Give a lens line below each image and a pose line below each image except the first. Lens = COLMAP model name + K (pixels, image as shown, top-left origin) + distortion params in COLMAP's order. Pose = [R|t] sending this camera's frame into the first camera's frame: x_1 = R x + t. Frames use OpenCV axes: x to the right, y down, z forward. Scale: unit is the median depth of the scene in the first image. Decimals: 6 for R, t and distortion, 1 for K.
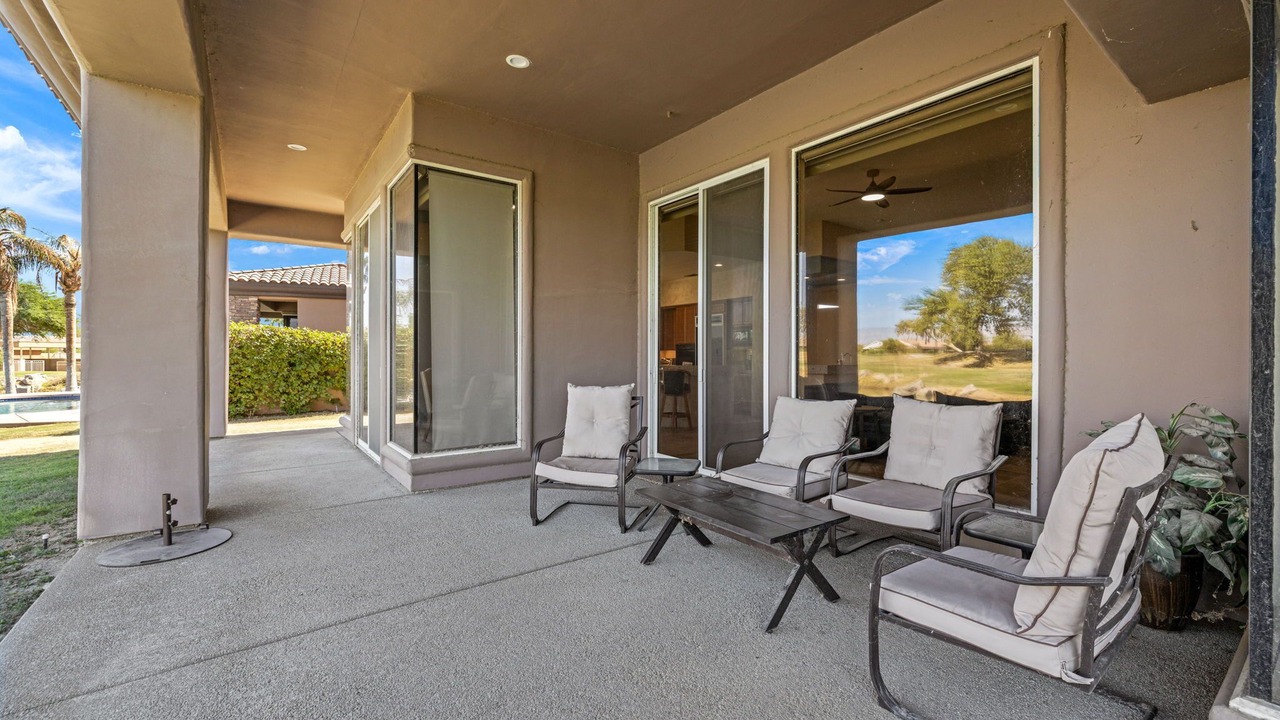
lens RADIAL K [[536.1, 0, 642.3], [0, 536.1, 354.9], [0, 0, 1]] dist [-0.001395, -0.000356]
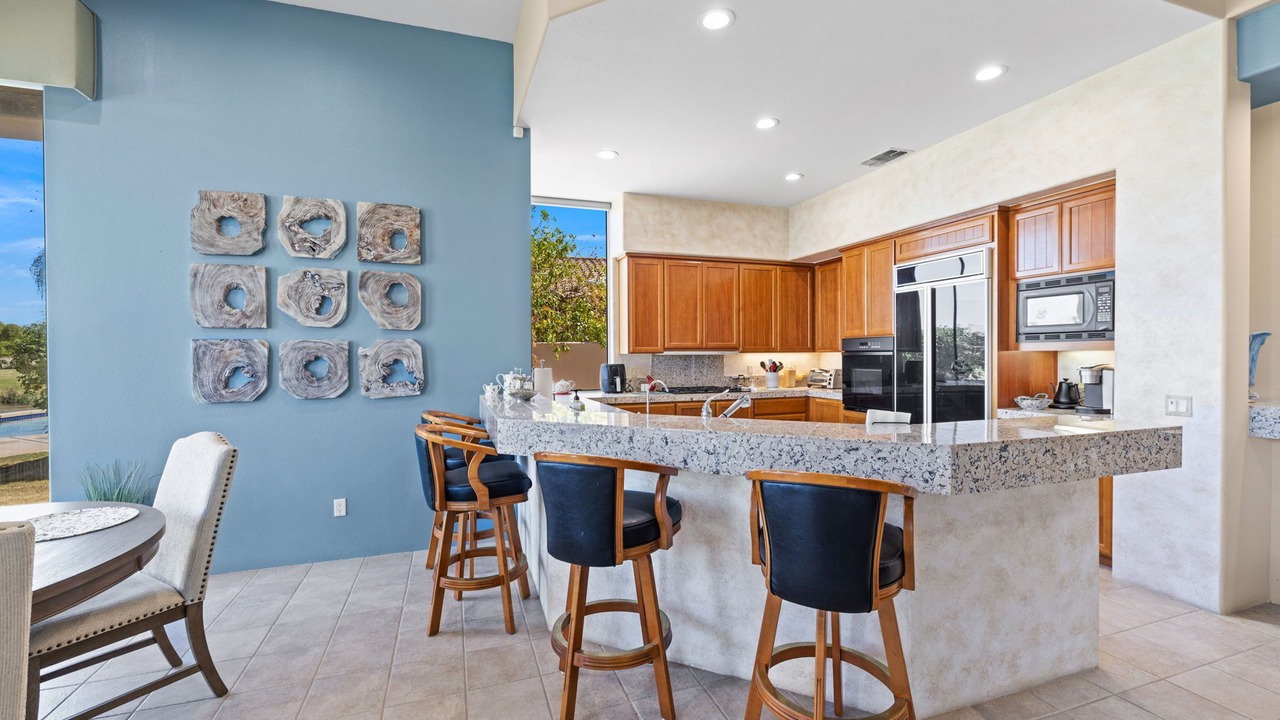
lens RADIAL K [[536.1, 0, 640.4], [0, 536.1, 357.8], [0, 0, 1]] dist [-0.001395, -0.000356]
pose [[0.953716, -0.007771, -0.300608, 0.086174], [0.011217, 0.999890, 0.009740, -0.024317], [0.300499, -0.012661, 0.953698, 1.268886]]
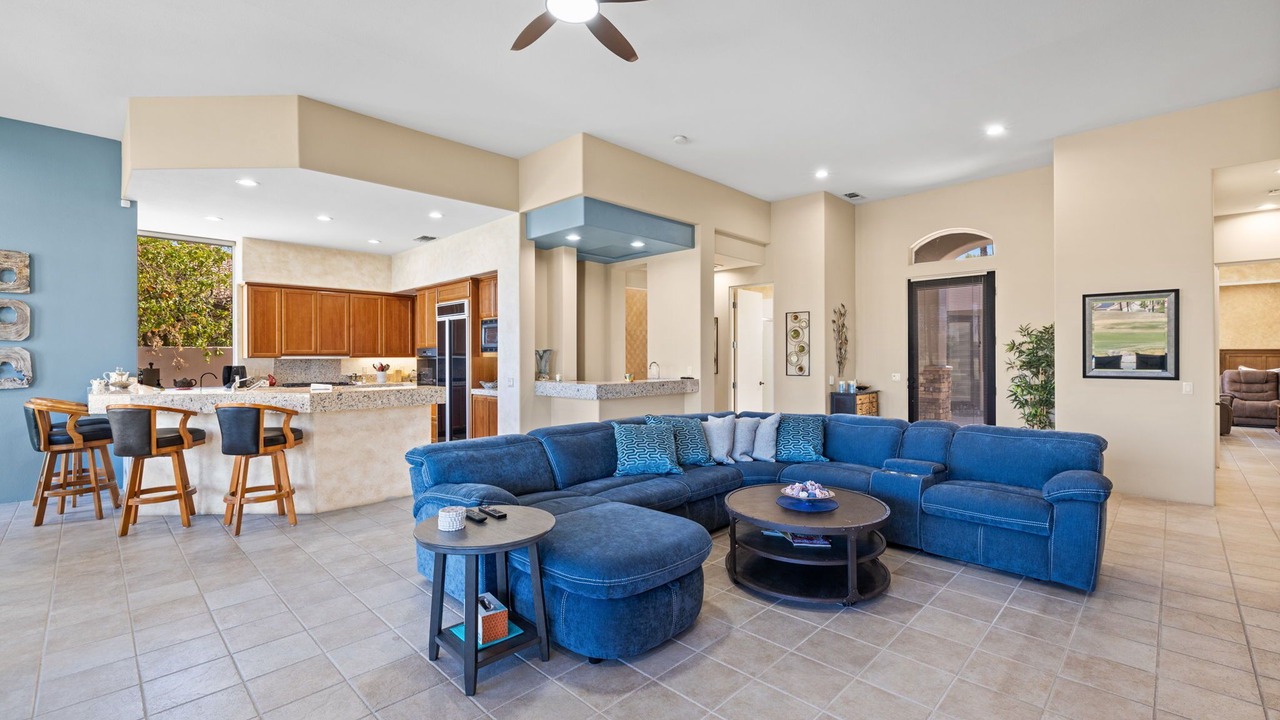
lens RADIAL K [[536.1, 0, 636.2], [0, 536.1, 356.6], [0, 0, 1]] dist [-0.001395, -0.000356]
pose [[0.988131, -0.007864, 0.153414, 0.520236], [0.007418, 0.999966, 0.003484, -0.023625], [-0.153436, -0.002305, 0.988156, 0.748241]]
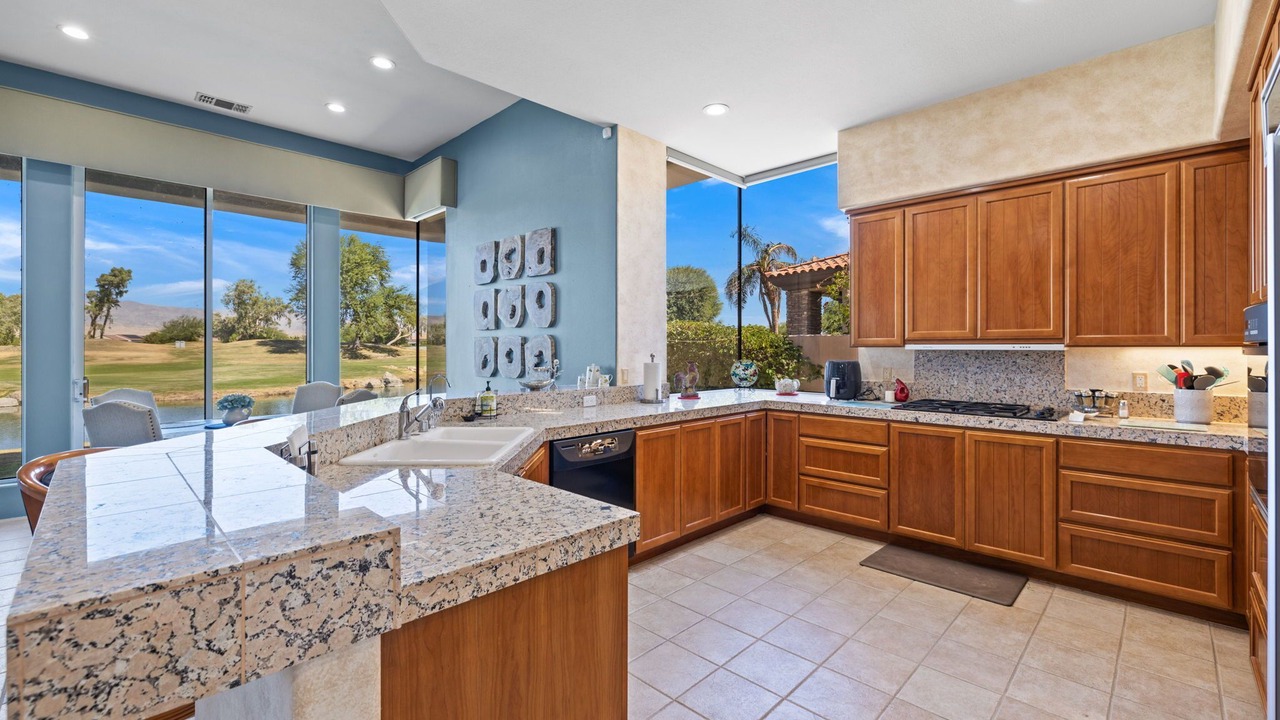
lens RADIAL K [[536.1, 0, 644.1], [0, 536.1, 348.2], [0, 0, 1]] dist [-0.001395, -0.000356]
pose [[0.163200, -0.004115, -0.986584, 0.452138], [0.004083, 0.999986, -0.003496, -0.020064], [0.986585, -0.003458, 0.163214, 1.829504]]
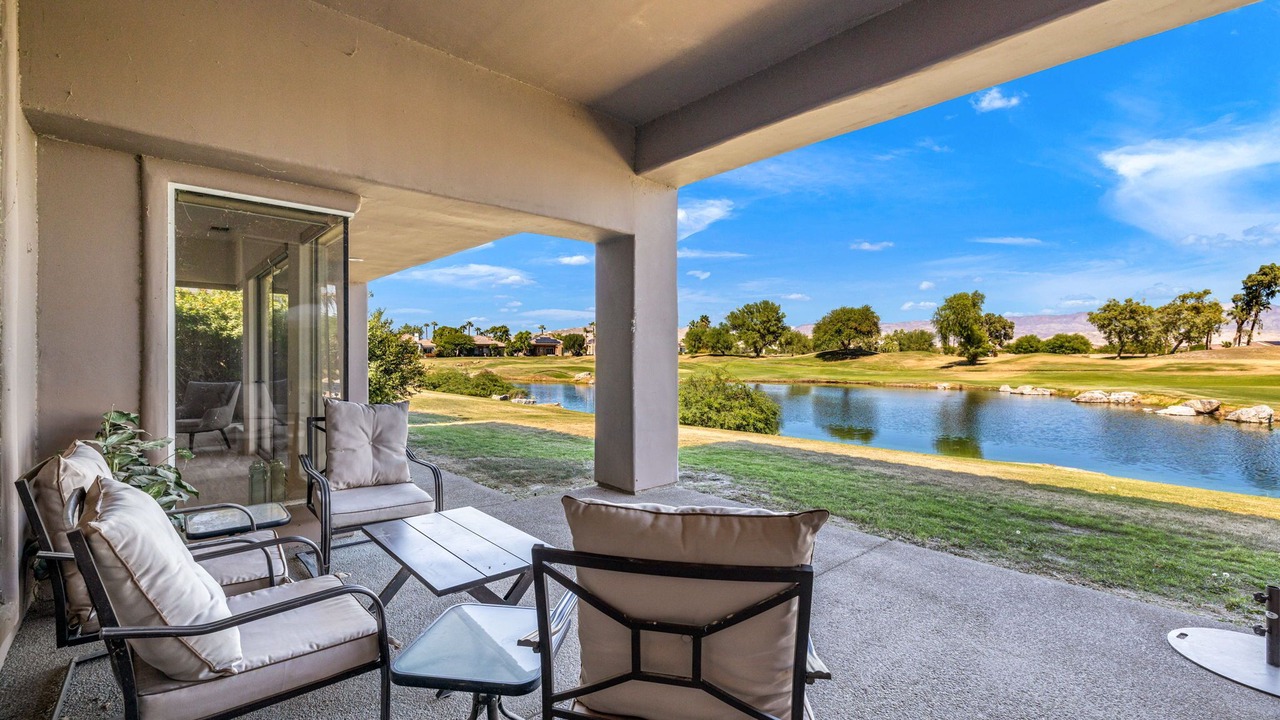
lens RADIAL K [[536.1, 0, 643.4], [0, 536.1, 361.0], [0, 0, 1]] dist [-0.001395, -0.000356]
pose [[-0.993896, -0.002159, -0.110304, -0.005969], [-0.002522, 0.999992, 0.003151, -0.016476], [0.110296, 0.003410, -0.993893, 1.036926]]
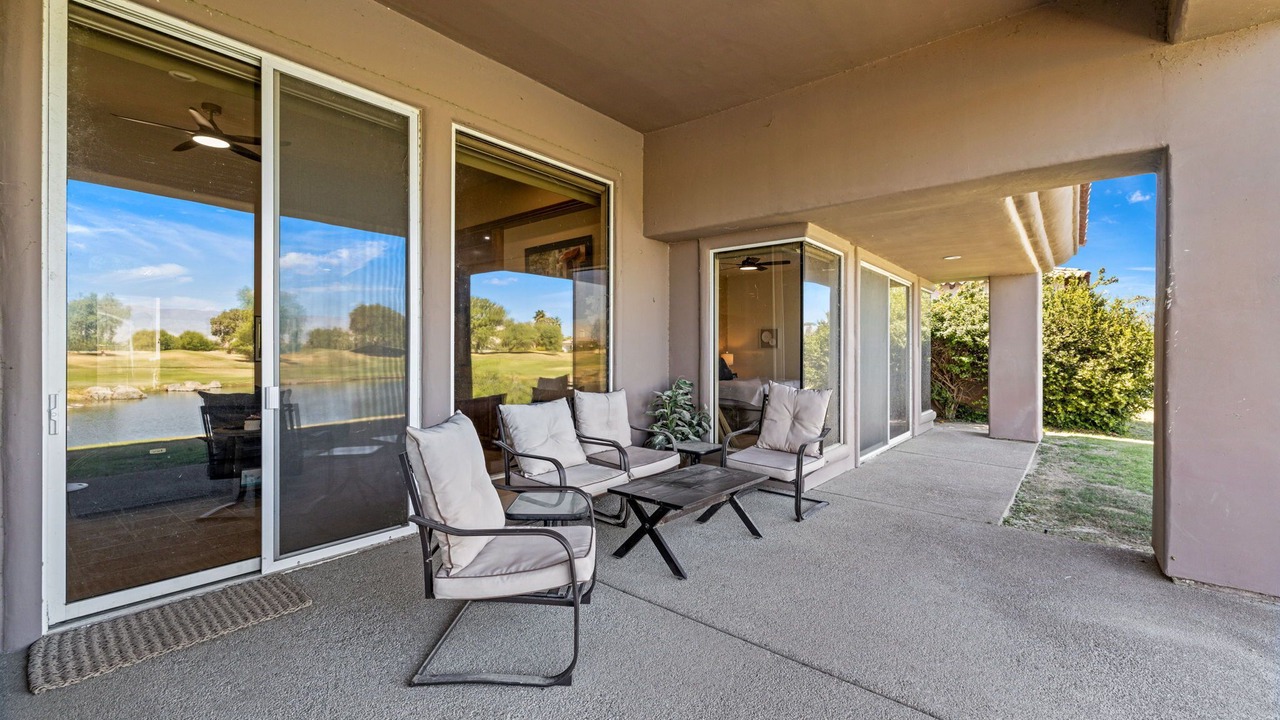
lens RADIAL K [[536.1, 0, 639.1], [0, 536.1, 357.0], [0, 0, 1]] dist [-0.001395, -0.000356]
pose [[-0.238491, -0.008108, 0.971111, -0.529424], [-0.008004, 0.999948, 0.006383, -0.011941], [-0.971112, -0.006250, -0.238543, 0.759083]]
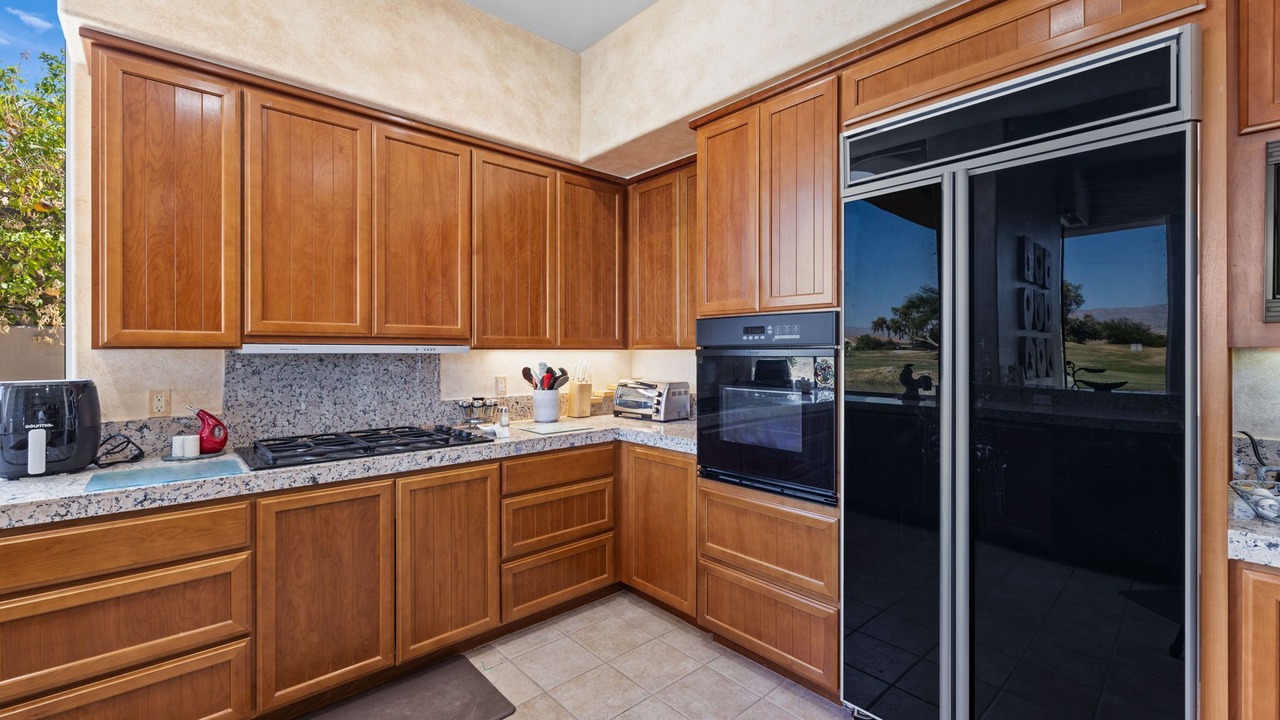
lens RADIAL K [[536.1, 0, 644.4], [0, 536.1, 351.5], [0, 0, 1]] dist [-0.001395, -0.000356]
pose [[0.995087, -0.004346, 0.098905, 0.056927], [0.003833, 0.999978, 0.005383, -0.021699], [-0.098926, -0.004978, 0.995082, 1.882364]]
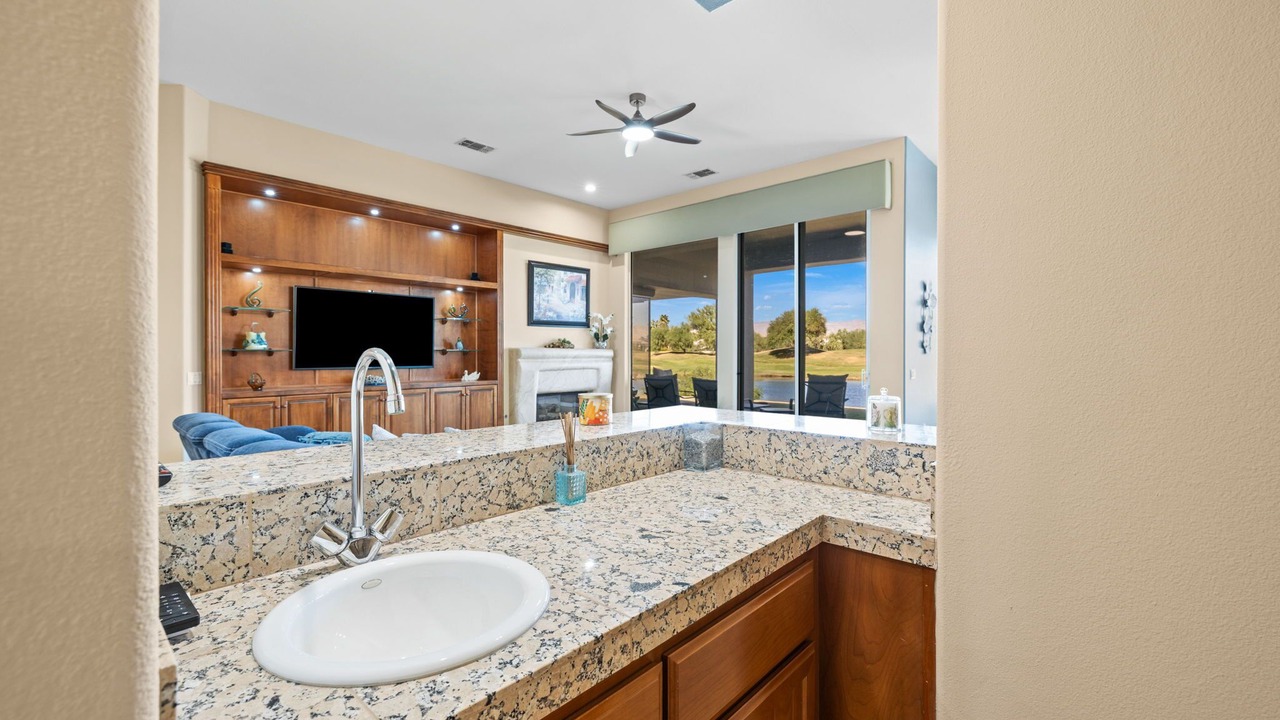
lens RADIAL K [[536.1, 0, 641.0], [0, 536.1, 355.6], [0, 0, 1]] dist [-0.001395, -0.000356]
pose [[-0.980653, -0.002757, -0.195737, 0.735431], [-0.002264, 0.999994, -0.002746, -0.001499], [0.195744, -0.002250, -0.980653, 2.148017]]
